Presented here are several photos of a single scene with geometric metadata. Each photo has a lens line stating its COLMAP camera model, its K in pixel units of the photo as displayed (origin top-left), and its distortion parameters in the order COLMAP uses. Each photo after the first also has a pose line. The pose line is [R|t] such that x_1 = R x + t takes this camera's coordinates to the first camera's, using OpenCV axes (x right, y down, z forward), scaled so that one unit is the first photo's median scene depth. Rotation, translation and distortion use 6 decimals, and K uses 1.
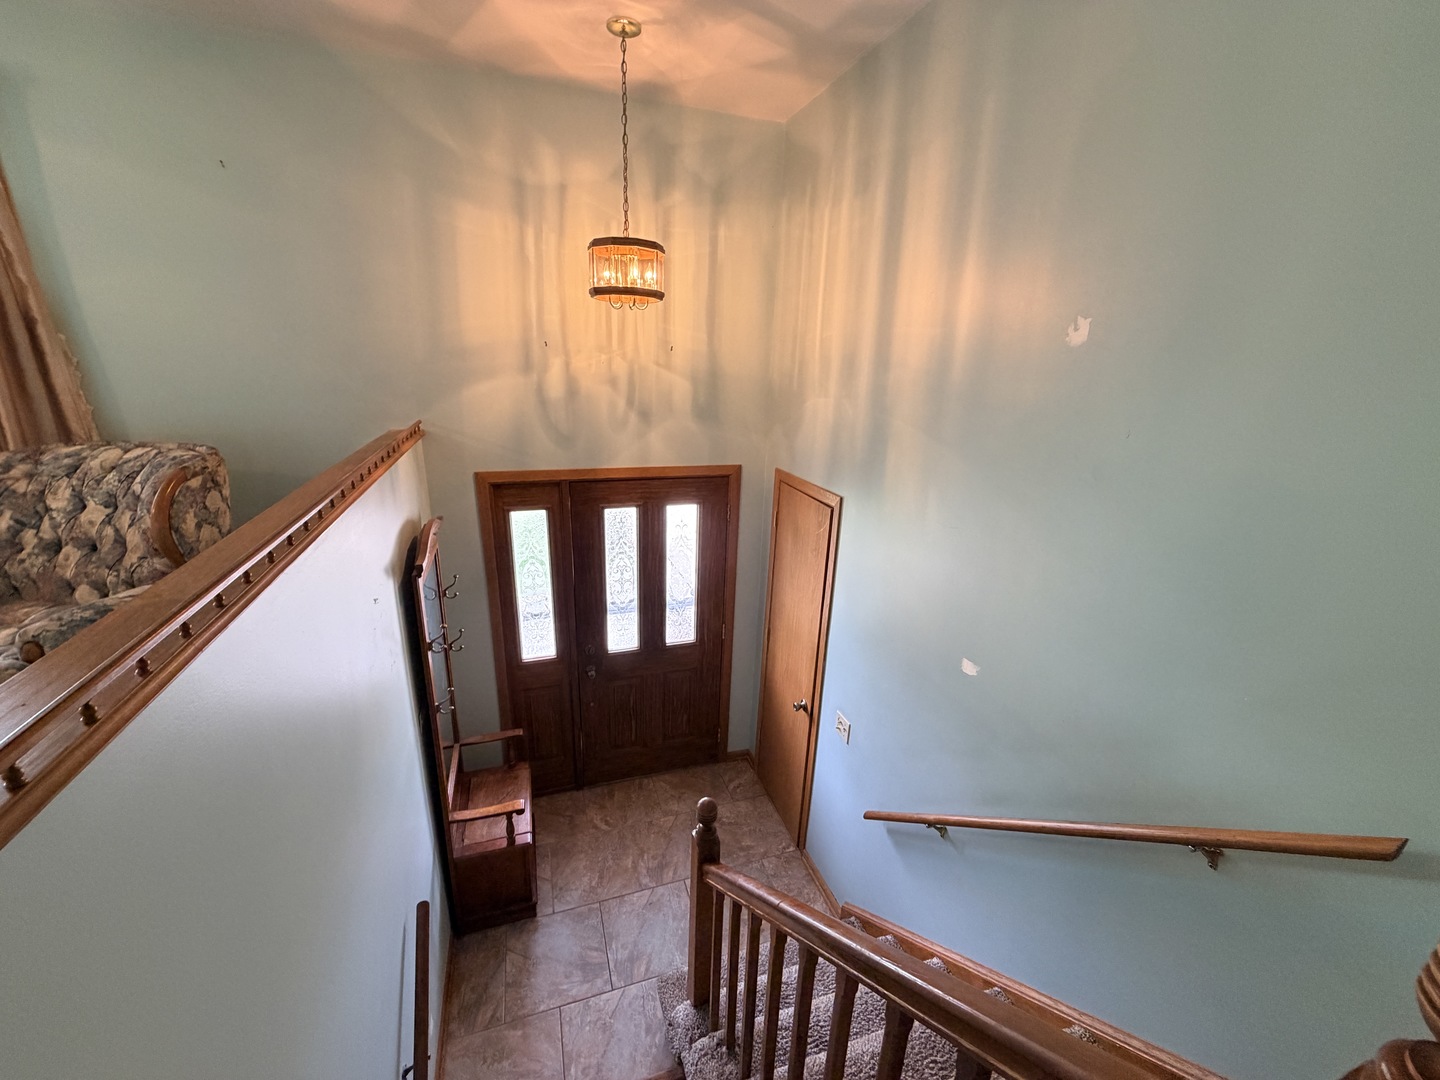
lens RADIAL K [[574.8, 0, 713.2], [0, 574.8, 536.2], [0, 0, 1]] dist [0.000748, -0.000197]
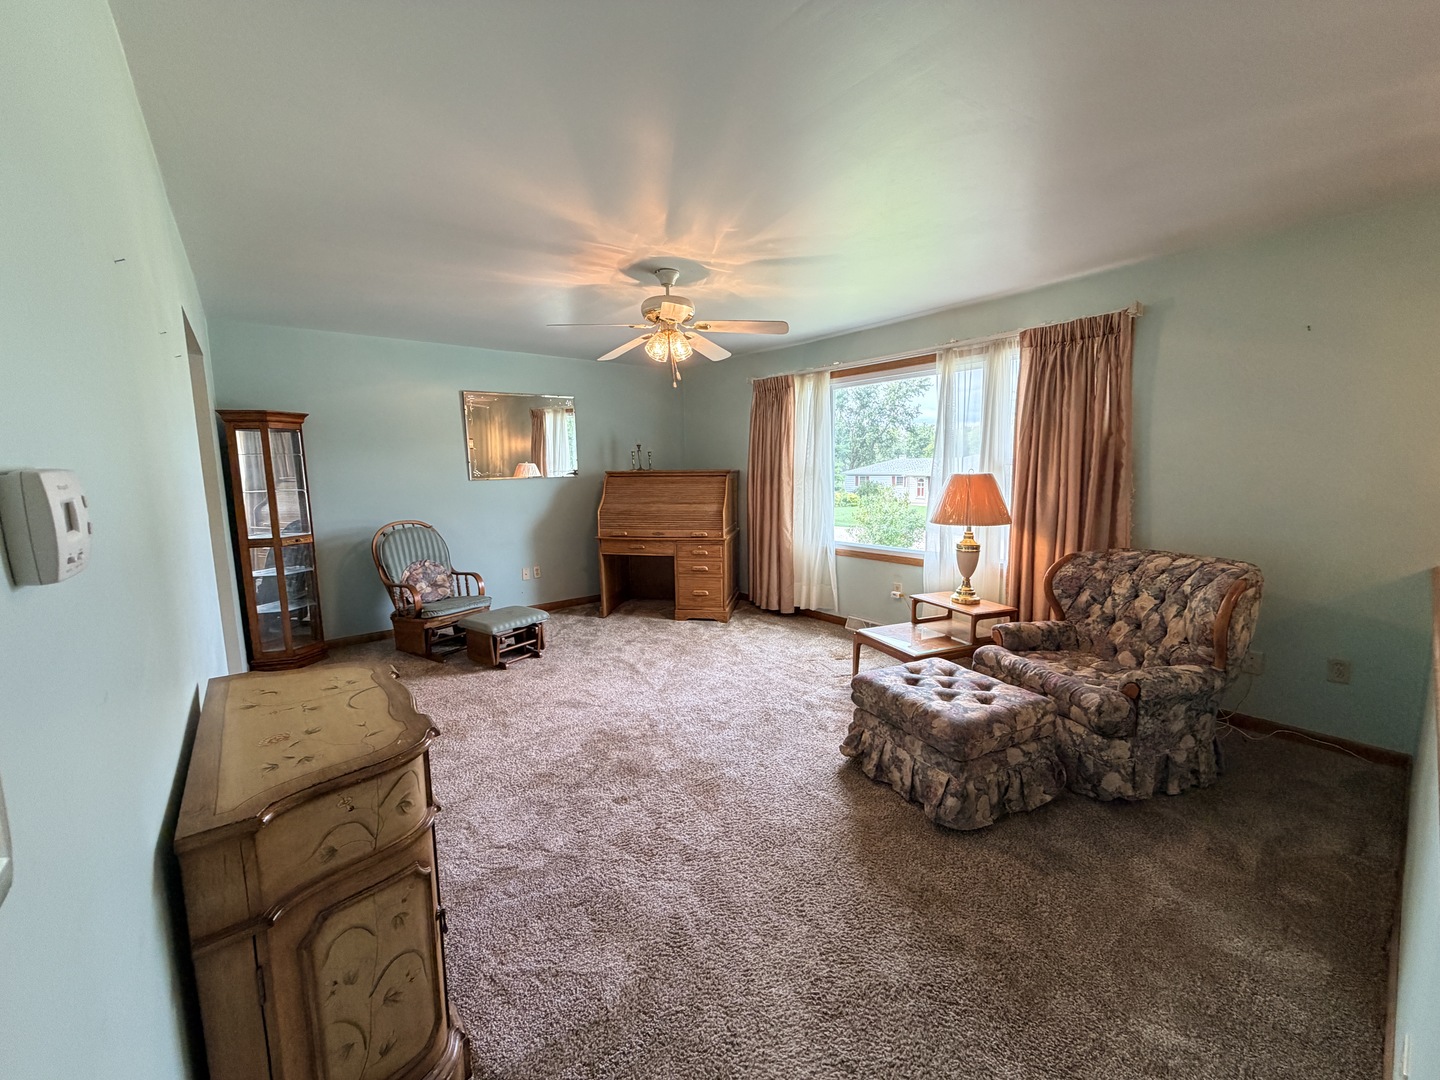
lens RADIAL K [[574.8, 0, 717.0], [0, 574.8, 536.4], [0, 0, 1]] dist [0.000748, -0.000197]
pose [[0.355390, 0.074304, -0.931760, -0.184777], [-0.257519, 0.966041, -0.021185, 0.100006], [0.898544, 0.247475, 0.362456, -0.434179]]
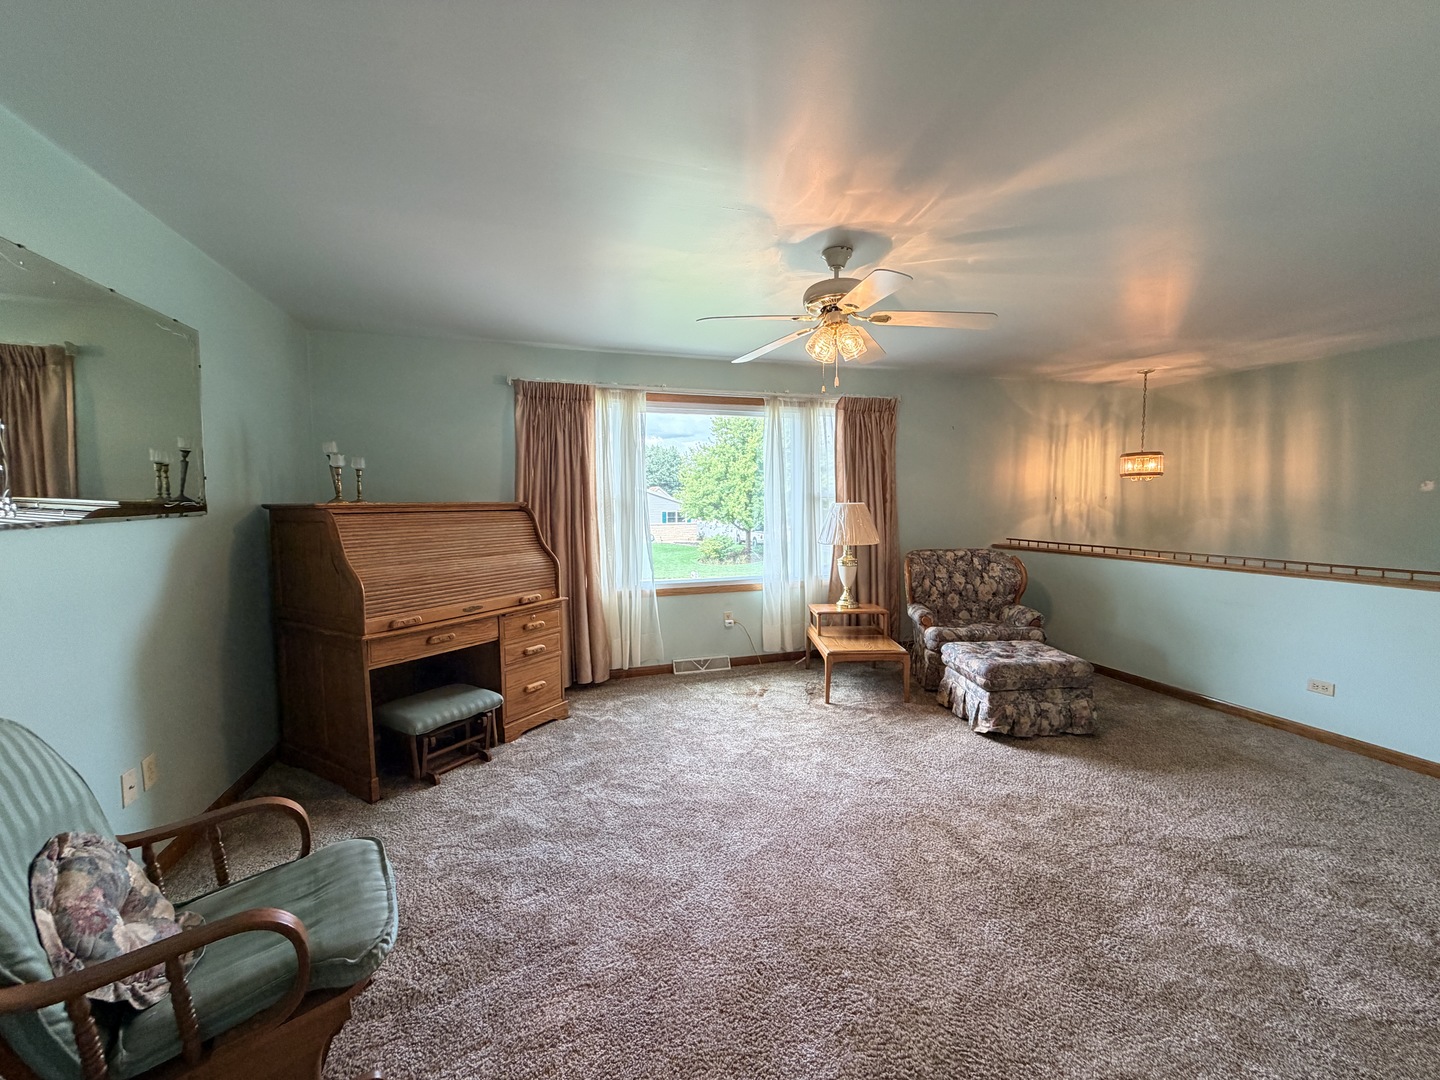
lens RADIAL K [[574.8, 0, 720.9], [0, 574.8, 535.2], [0, 0, 1]] dist [0.000748, -0.000197]
pose [[0.999055, -0.041309, -0.013481, -1.961241], [0.036793, 0.969252, -0.243304, 0.304052], [0.023117, 0.242579, 0.969856, -1.227515]]
